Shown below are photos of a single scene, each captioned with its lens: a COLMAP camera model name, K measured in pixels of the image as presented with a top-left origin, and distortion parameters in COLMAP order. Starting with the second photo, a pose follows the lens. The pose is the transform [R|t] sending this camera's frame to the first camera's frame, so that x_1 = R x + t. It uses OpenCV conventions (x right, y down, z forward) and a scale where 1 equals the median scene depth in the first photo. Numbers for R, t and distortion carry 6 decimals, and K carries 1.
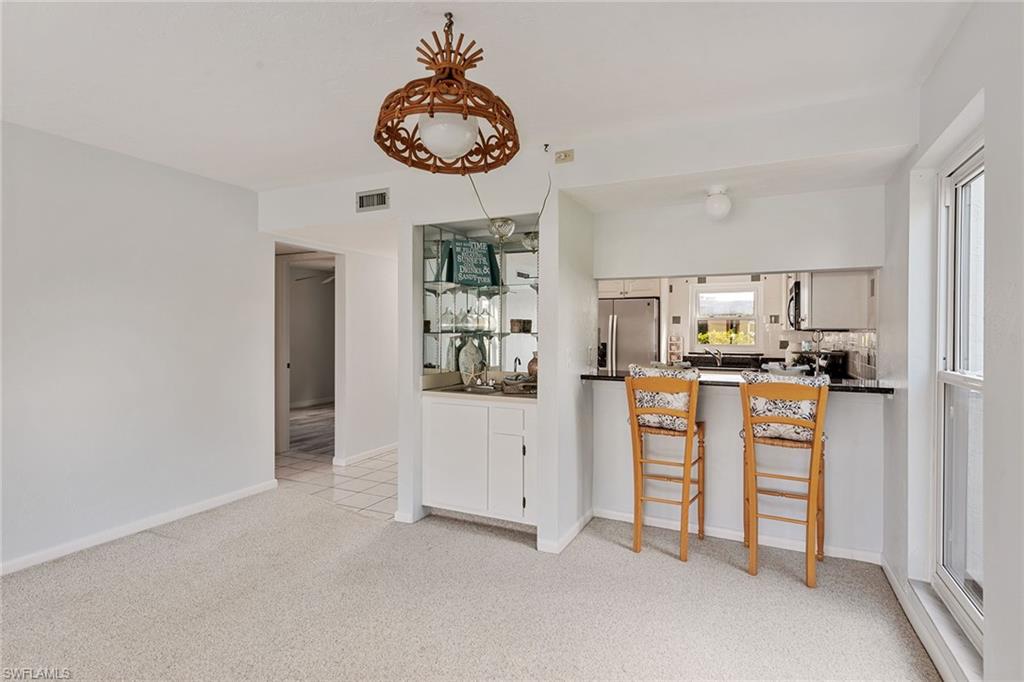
lens RADIAL K [[522.0, 0, 512.0], [0, 522.0, 341.0], [0, 0, 1]] dist [0.019777, -0.000307]
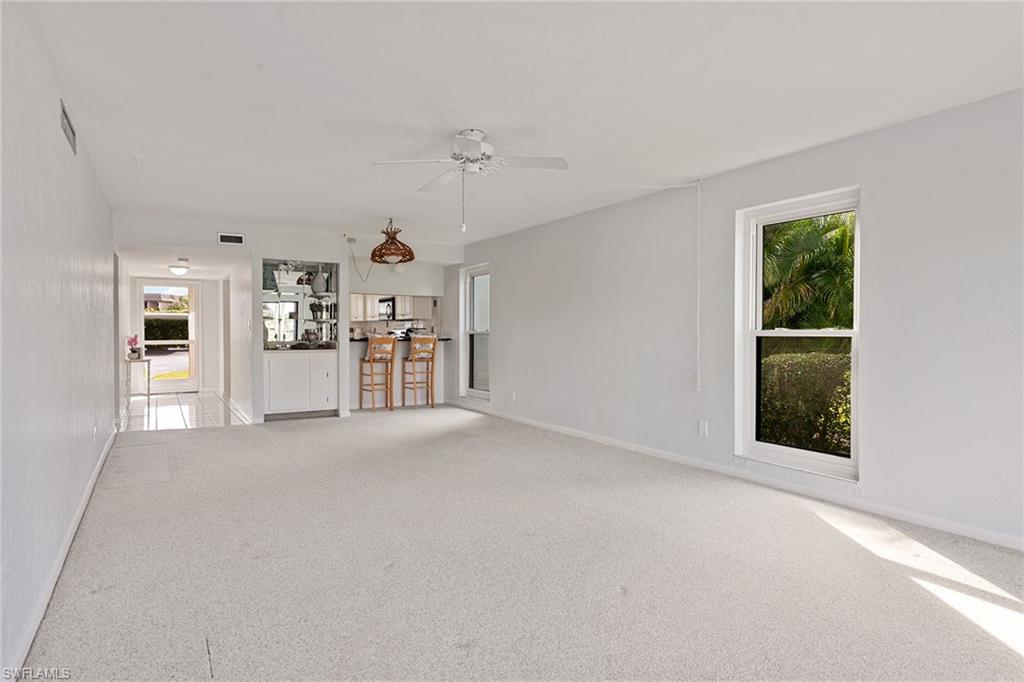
lens RADIAL K [[576.3, 0, 512.0], [0, 576.3, 341.0], [0, 0, 1]] dist [0.000000, -0.000008]
pose [[0.539656, -0.017748, 0.841699, -1.616093], [0.014511, 0.999825, 0.011778, 0.062667], [-0.841761, 0.005858, 0.539819, -0.923731]]
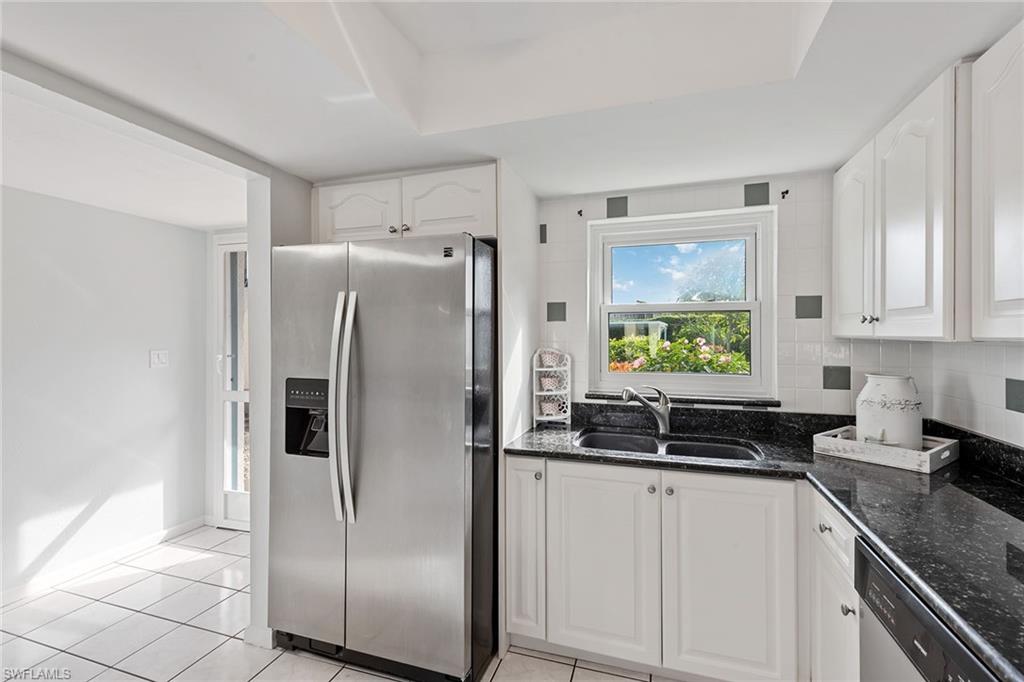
lens RADIAL K [[468.8, 0, 512.0], [0, 468.8, 341.0], [0, 0, 1]] dist [-0.000113, 0.000002]
pose [[0.991270, -0.004517, 0.131767, 0.239807], [0.005378, 0.999966, -0.006180, -0.016243], [-0.131735, 0.006834, 0.991261, 0.668009]]
